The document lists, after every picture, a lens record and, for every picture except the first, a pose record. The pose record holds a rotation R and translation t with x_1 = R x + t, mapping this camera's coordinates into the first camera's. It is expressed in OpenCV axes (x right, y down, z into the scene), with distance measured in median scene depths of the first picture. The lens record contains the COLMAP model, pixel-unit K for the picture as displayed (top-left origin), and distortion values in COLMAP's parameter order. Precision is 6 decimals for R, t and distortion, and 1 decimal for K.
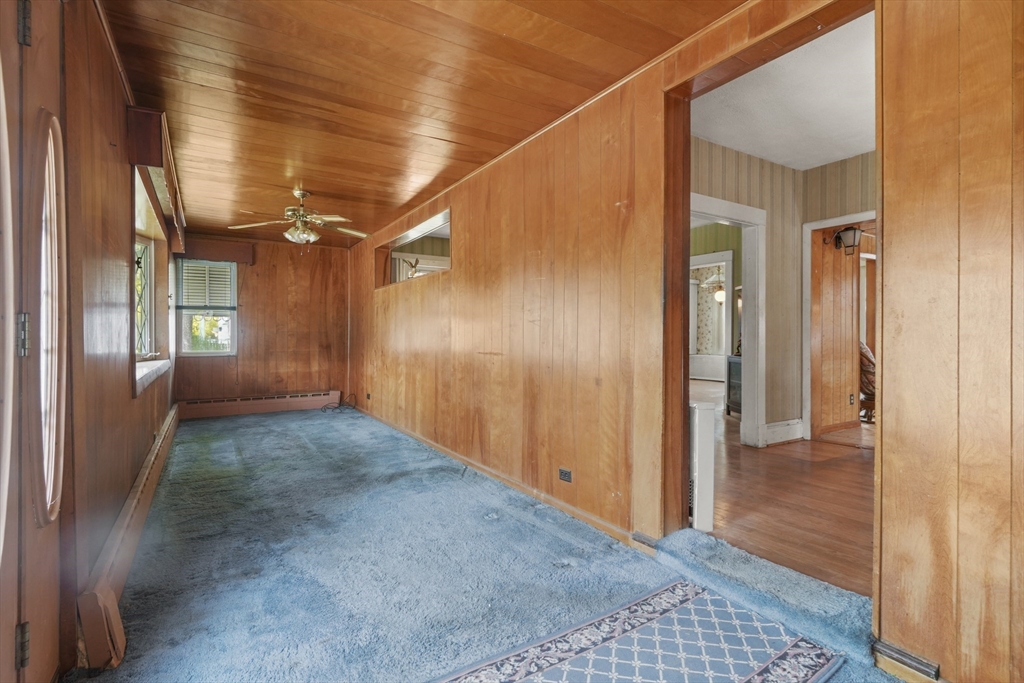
lens RADIAL K [[512.5, 0, 513.2], [0, 512.5, 339.9], [0, 0, 1]] dist [-0.008749, -0.001221]
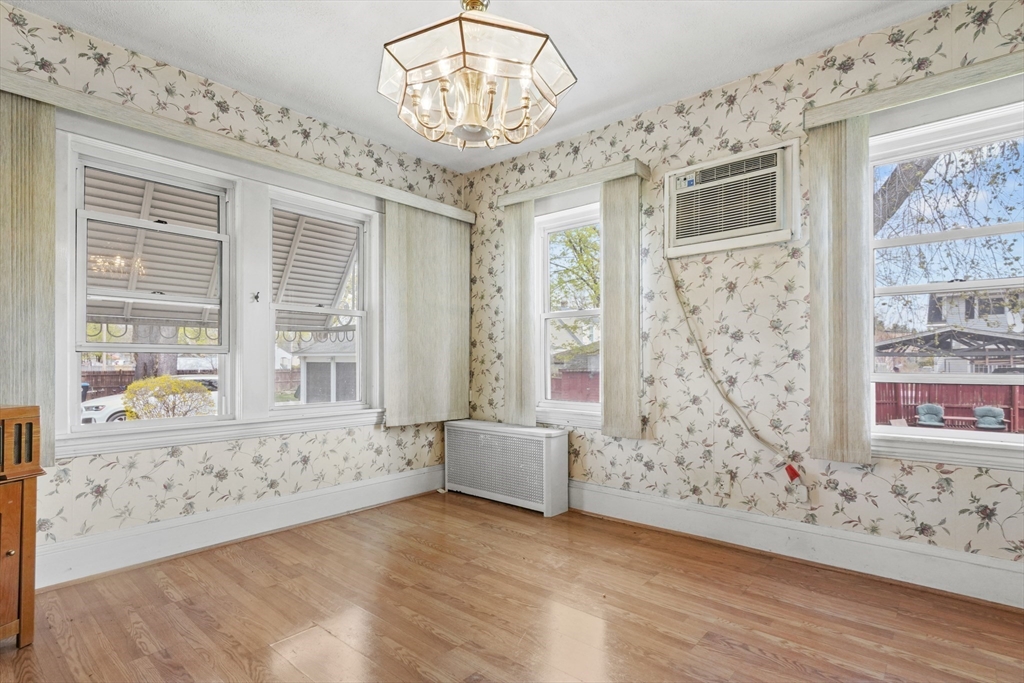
lens RADIAL K [[512.5, 0, 513.8], [0, 512.5, 359.5], [0, 0, 1]] dist [-0.008749, -0.001221]
pose [[0.953497, -0.000350, 0.301402, 0.283647], [0.003593, 0.999941, -0.010205, -0.010093], [-0.301381, 0.010813, 0.953443, 0.653177]]
